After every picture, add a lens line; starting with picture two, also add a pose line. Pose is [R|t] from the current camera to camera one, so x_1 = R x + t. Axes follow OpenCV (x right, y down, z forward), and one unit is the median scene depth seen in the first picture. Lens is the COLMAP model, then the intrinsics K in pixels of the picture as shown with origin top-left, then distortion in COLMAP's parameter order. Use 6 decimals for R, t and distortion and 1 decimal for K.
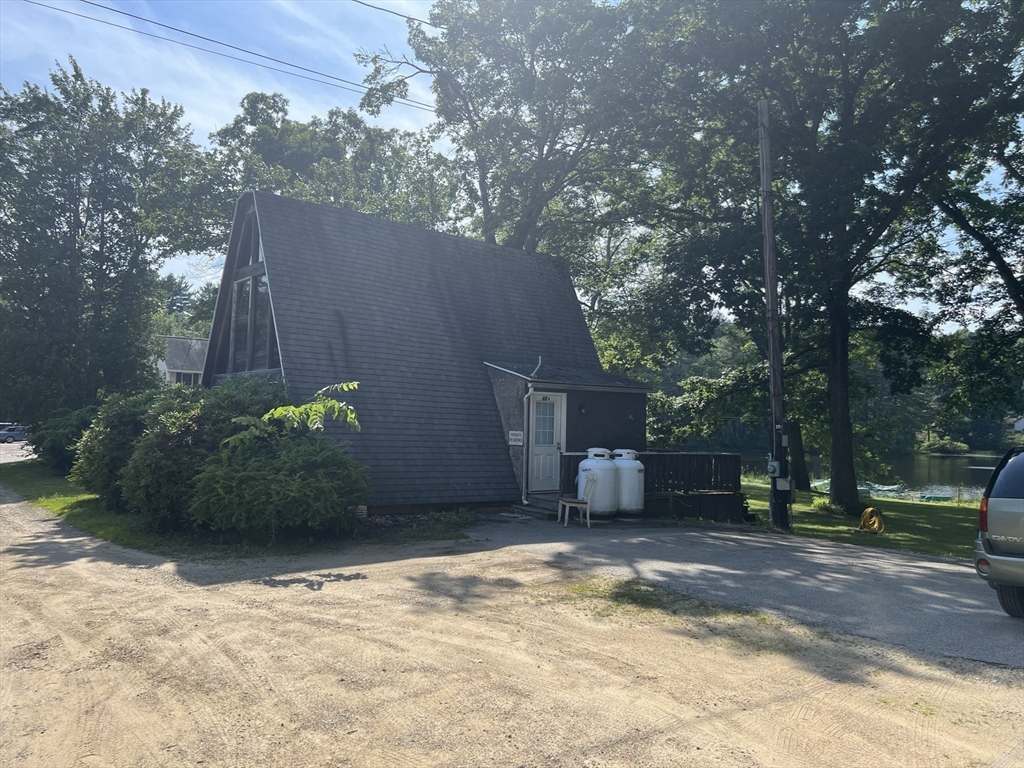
lens RADIAL K [[766.5, 0, 493.5], [0, 766.5, 375.3], [0, 0, 1]] dist [0.050415, -0.054505]
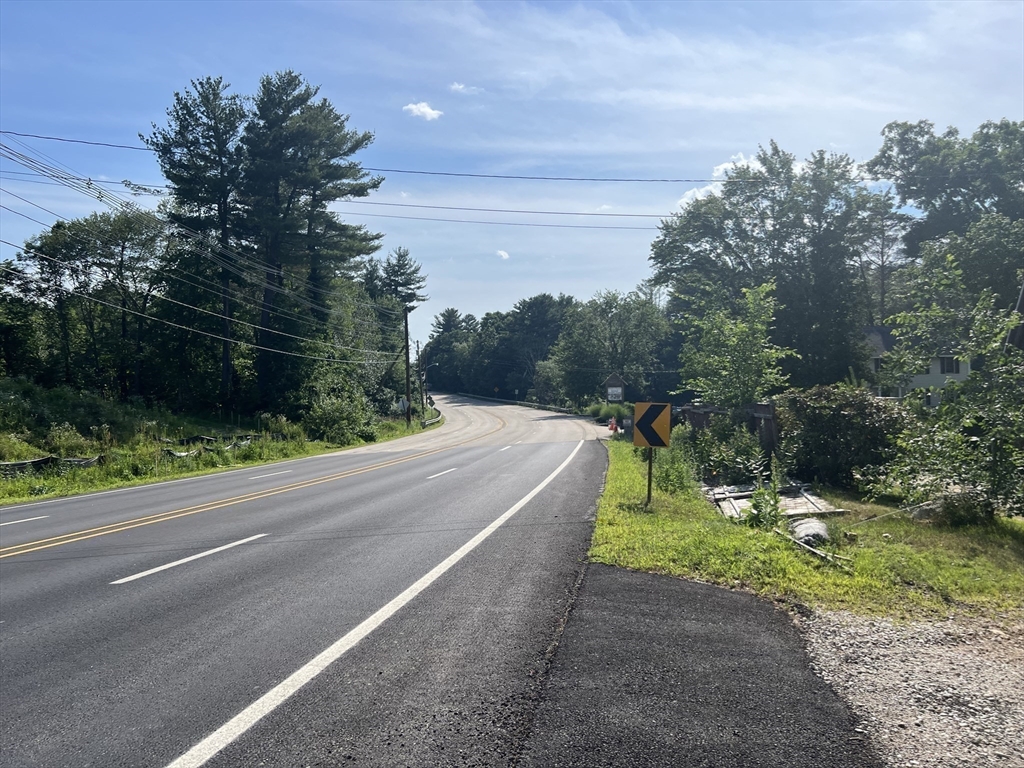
lens RADIAL K [[766.5, 0, 507.9], [0, 766.5, 379.4], [0, 0, 1]] dist [0.050415, -0.054505]
pose [[0.807394, -0.047987, -0.588058, -0.278754], [0.073243, 0.997129, 0.019193, -0.107050], [0.585448, -0.058568, 0.808591, -0.767282]]
